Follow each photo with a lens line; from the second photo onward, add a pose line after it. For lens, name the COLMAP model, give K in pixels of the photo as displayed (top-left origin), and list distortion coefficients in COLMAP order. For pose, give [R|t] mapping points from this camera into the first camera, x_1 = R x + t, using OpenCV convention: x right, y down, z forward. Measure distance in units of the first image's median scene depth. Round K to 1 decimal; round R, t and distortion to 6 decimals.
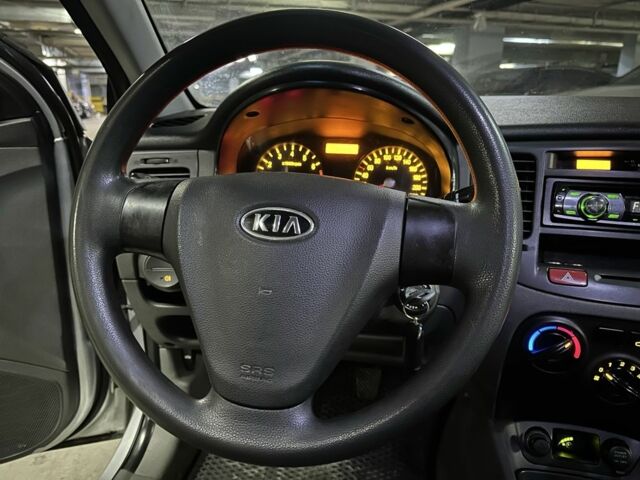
lens RADIAL K [[418.2, 0, 318.2], [0, 418.2, 243.3], [0, 0, 1]] dist [-0.011288, -0.008820]
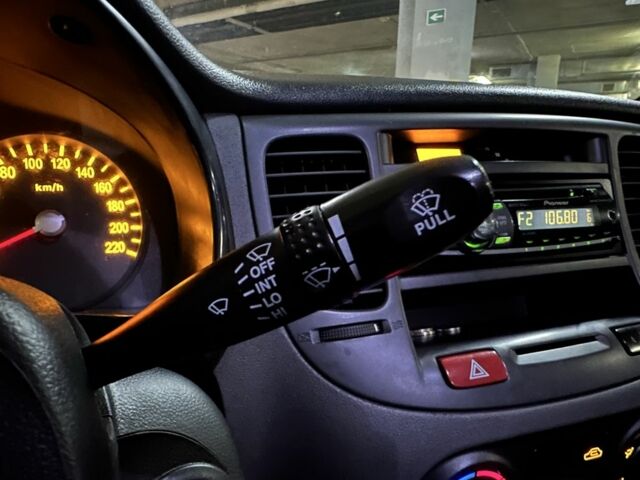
lens RADIAL K [[480.9, 0, 307.0], [0, 480.9, 274.2], [0, 0, 1]] dist [0.036512, -0.004403]
pose [[0.792901, -0.146617, 0.591449, 0.077775], [0.174298, 0.984638, 0.010422, -0.052573], [-0.583891, 0.094825, 0.806275, 0.455690]]
